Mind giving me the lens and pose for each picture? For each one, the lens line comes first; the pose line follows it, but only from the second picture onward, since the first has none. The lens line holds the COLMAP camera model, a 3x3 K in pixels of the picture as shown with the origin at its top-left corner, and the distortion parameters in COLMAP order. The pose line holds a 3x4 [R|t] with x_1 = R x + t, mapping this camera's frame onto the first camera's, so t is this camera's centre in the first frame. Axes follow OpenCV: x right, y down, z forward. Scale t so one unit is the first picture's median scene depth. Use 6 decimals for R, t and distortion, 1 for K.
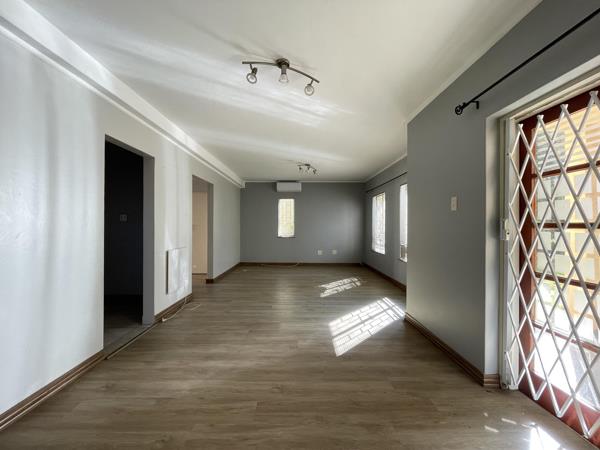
lens RADIAL K [[243.4, 0, 300.0], [0, 243.4, 225.0], [0, 0, 1]] dist [-0.001624, -0.000277]
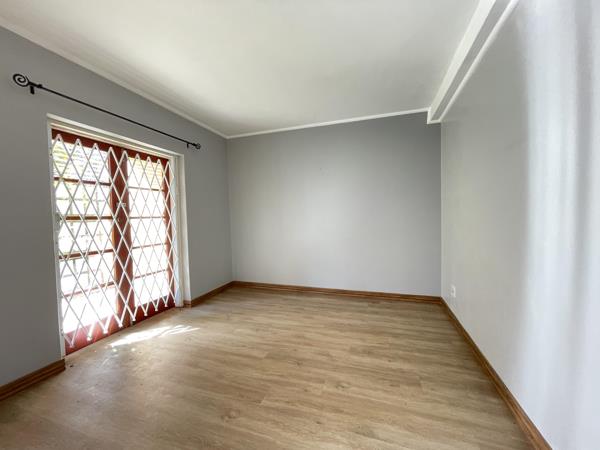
lens RADIAL K [[243.4, 0, 300.0], [0, 243.4, 225.0], [0, 0, 1]] dist [-0.001624, -0.000277]
pose [[-0.946451, 0.004280, 0.322818, -0.360979], [0.018251, 0.999022, 0.040263, 0.005370], [-0.322330, 0.043999, -0.945604, 1.044079]]
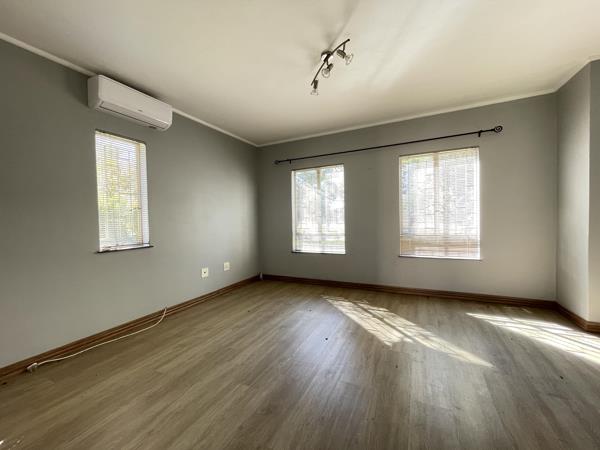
lens RADIAL K [[243.4, 0, 300.0], [0, 243.4, 225.0], [0, 0, 1]] dist [-0.001624, -0.000277]
pose [[0.451858, -0.038231, 0.891270, -0.662478], [0.025101, 0.999231, 0.030136, 0.028232], [-0.891737, 0.008755, 0.452470, 1.613877]]
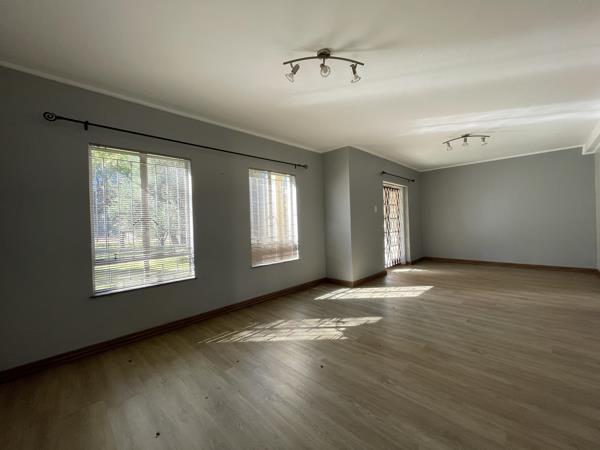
lens RADIAL K [[243.4, 0, 300.0], [0, 243.4, 225.0], [0, 0, 1]] dist [-0.001624, -0.000277]
pose [[-0.700121, 0.008972, 0.713968, -0.380653], [0.026742, 0.999549, 0.013663, 0.010221], [-0.713523, 0.028658, -0.700045, 2.435867]]
